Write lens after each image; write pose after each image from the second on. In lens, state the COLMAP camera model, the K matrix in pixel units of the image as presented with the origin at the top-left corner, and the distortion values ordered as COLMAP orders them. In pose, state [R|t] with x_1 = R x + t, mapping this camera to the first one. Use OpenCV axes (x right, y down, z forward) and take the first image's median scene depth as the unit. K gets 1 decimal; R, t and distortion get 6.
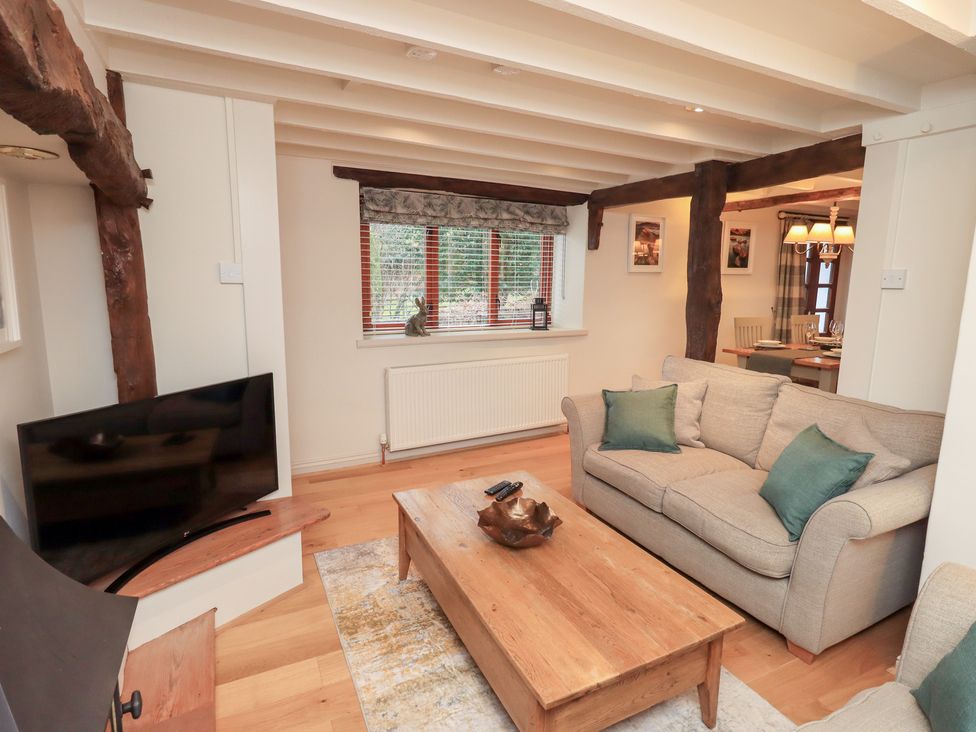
lens RADIAL K [[520.0, 0, 493.1], [0, 520.0, 358.4], [0, 0, 1]] dist [0.002849, -0.000092]
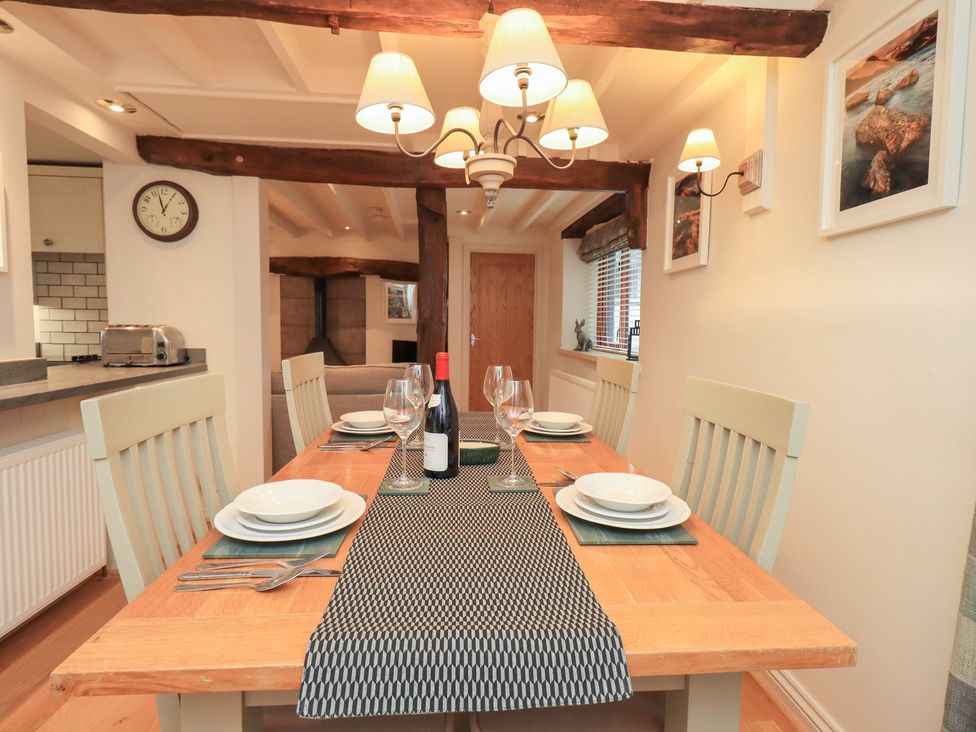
lens RADIAL K [[520.0, 0, 493.1], [0, 520.0, 358.4], [0, 0, 1]] dist [0.002849, -0.000092]
pose [[-0.375646, 0.045046, -0.925668, 0.789098], [-0.161345, 0.980386, 0.113185, -0.097373], [0.912610, 0.191870, -0.361010, 0.945994]]
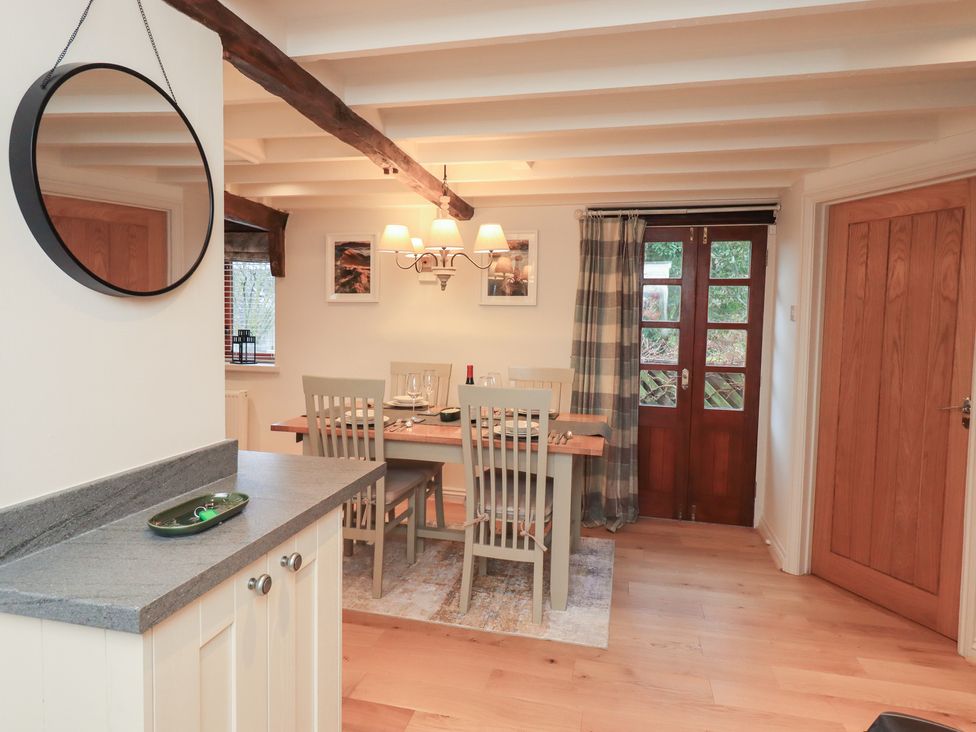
lens RADIAL K [[585.0, 0, 492.6], [0, 585.0, 354.0], [0, 0, 1]] dist [0.003277, -0.000268]
pose [[0.775271, 0.042688, -0.630184, 0.956778], [-0.110226, 0.991548, -0.068436, -0.043249], [0.621936, 0.122519, 0.773424, 0.403662]]
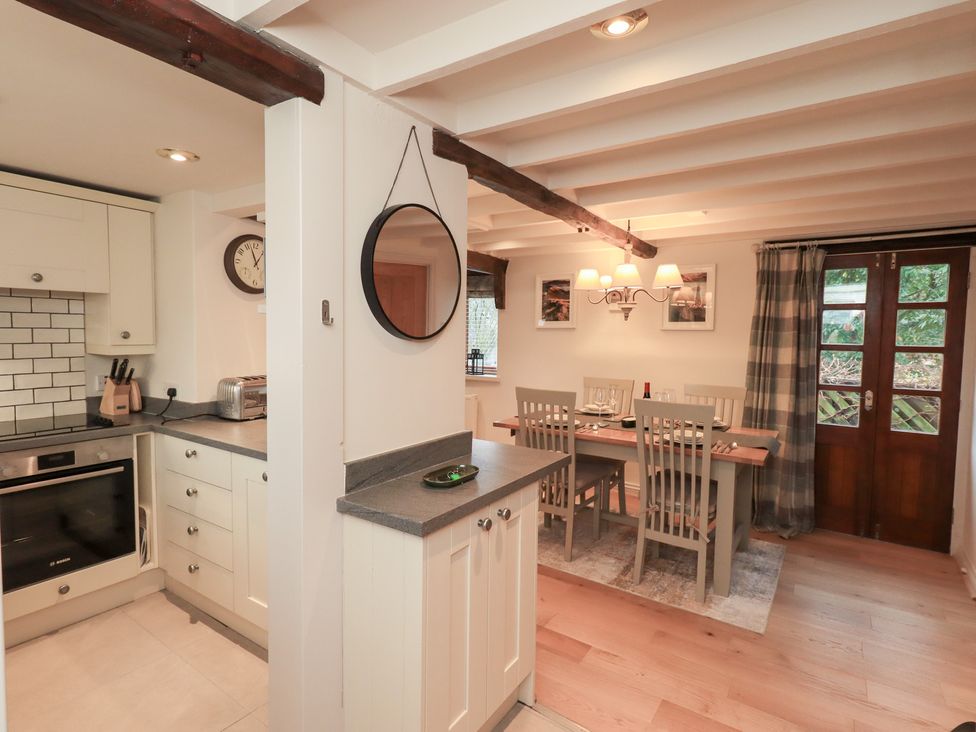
lens RADIAL K [[508.1, 0, 489.6], [0, 508.1, 360.8], [0, 0, 1]] dist [0.002193, 0.000275]
pose [[0.493094, 0.046357, -0.868740, 1.010494], [-0.144460, 0.989079, -0.029217, -0.049710], [0.857898, 0.139905, 0.494406, 0.371369]]
